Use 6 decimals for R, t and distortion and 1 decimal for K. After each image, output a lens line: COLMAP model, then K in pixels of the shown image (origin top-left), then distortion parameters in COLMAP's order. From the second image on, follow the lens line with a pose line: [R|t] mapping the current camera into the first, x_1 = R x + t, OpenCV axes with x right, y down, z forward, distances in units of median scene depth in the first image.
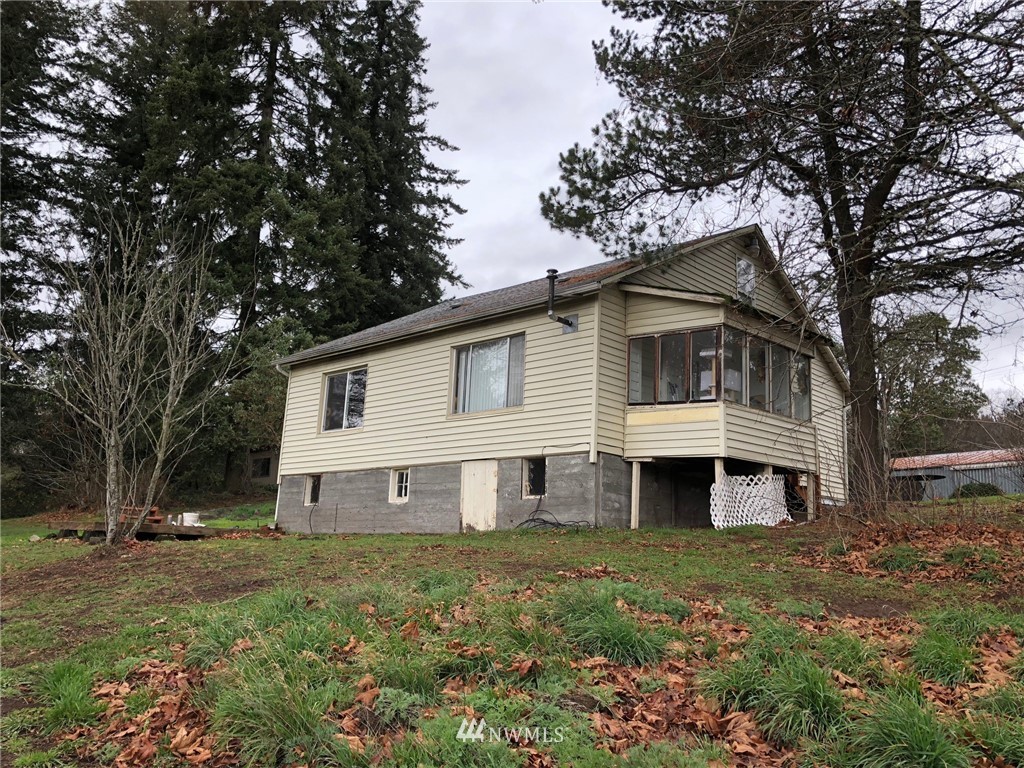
lens RADIAL K [[822.8, 0, 510.3], [0, 822.8, 386.1], [0, 0, 1]] dist [0.012922, 0.010063]
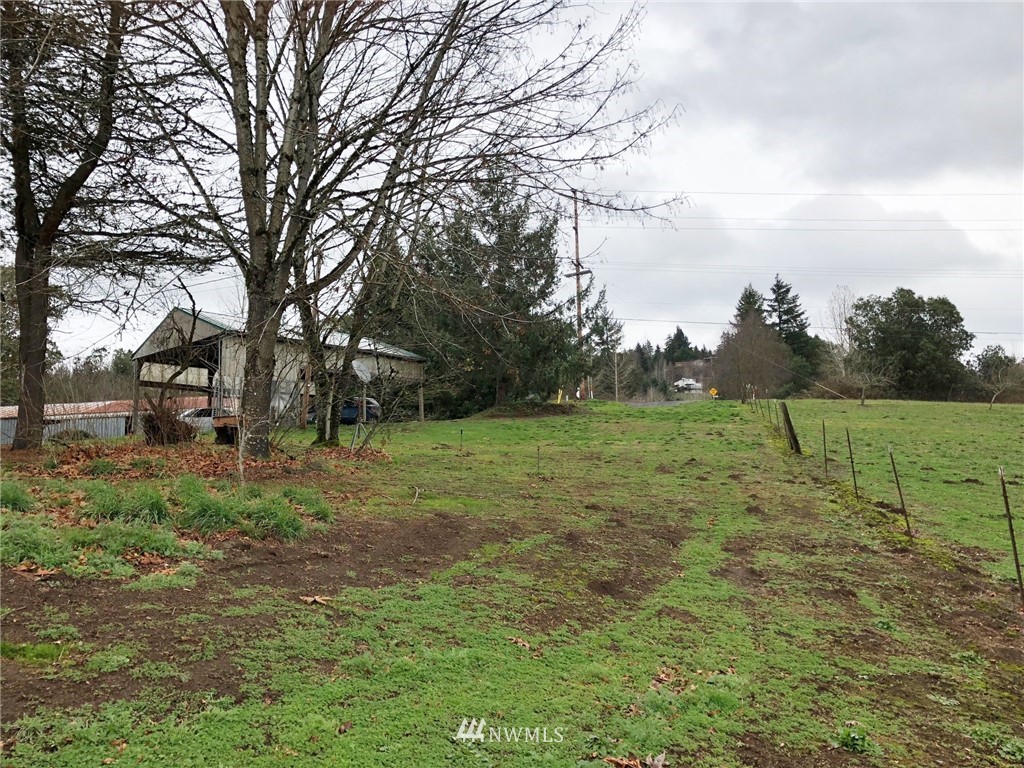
lens RADIAL K [[822.8, 0, 511.5], [0, 822.8, 384.3], [0, 0, 1]] dist [0.012922, 0.010063]
pose [[0.498183, 0.064301, 0.864685, -0.376482], [-0.107540, 0.994129, -0.011969, 0.008649], [-0.860377, -0.087026, 0.502173, -0.272873]]
